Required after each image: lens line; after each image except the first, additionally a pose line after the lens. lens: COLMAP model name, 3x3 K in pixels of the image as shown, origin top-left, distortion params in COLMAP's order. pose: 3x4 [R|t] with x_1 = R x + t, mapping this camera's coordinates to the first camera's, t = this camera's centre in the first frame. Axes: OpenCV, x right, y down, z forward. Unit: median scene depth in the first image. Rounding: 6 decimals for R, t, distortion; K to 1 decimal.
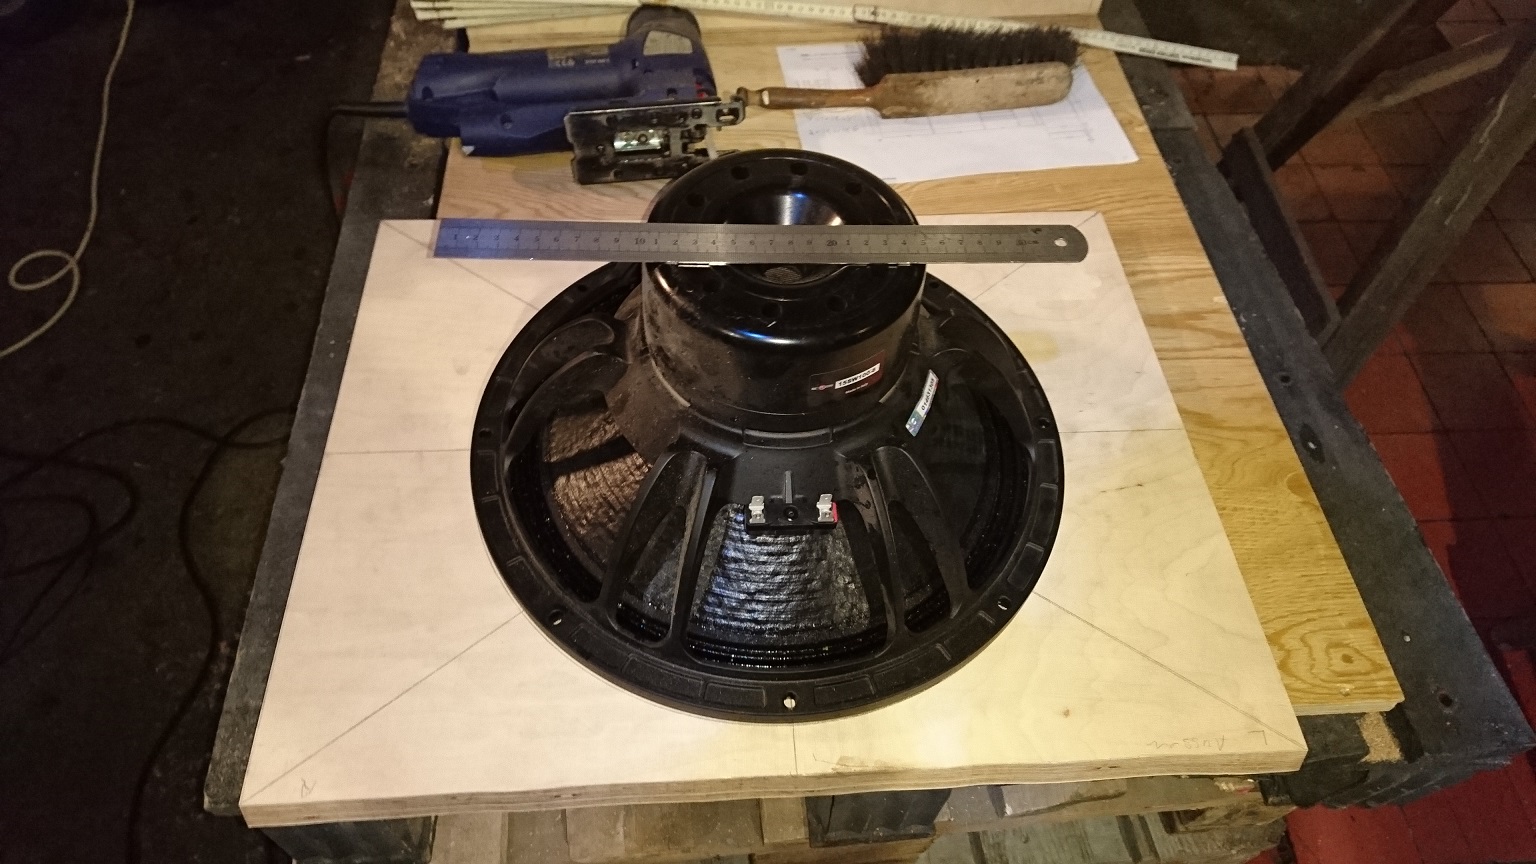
lens RADIAL K [[957.1, 0, 757.5], [0, 957.1, 434.1], [0, 0, 1]] dist [0.063338, -0.081722]
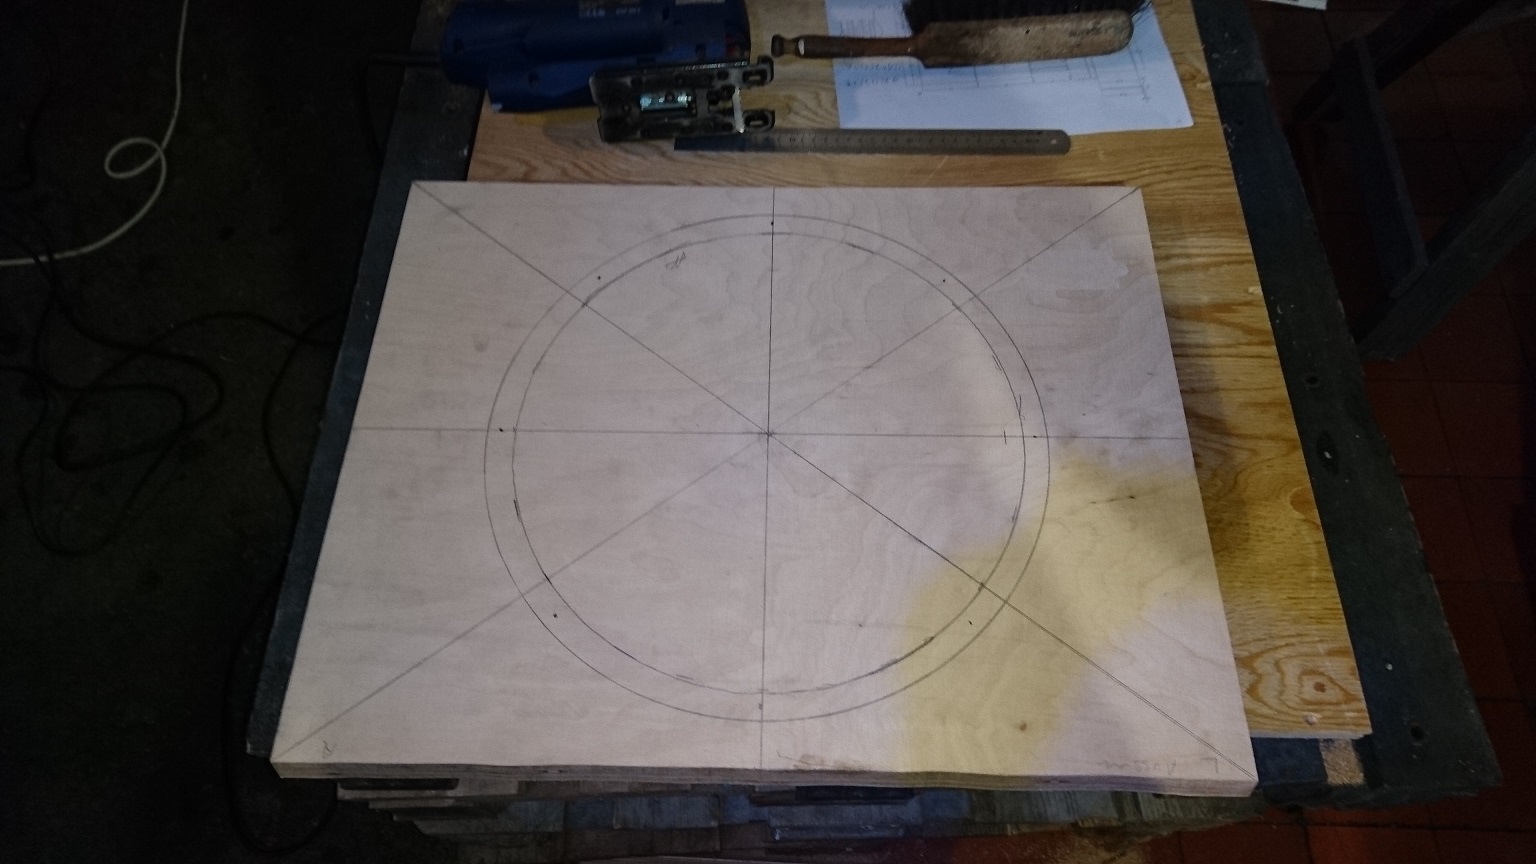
lens RADIAL K [[957.1, 0, 757.5], [0, 957.1, 434.1], [0, 0, 1]] dist [0.063338, -0.081722]
pose [[0.995103, 0.048630, -0.086049, 0.073530], [-0.035796, 0.988804, 0.144861, -0.116031], [0.092130, -0.141072, 0.985703, -0.011837]]
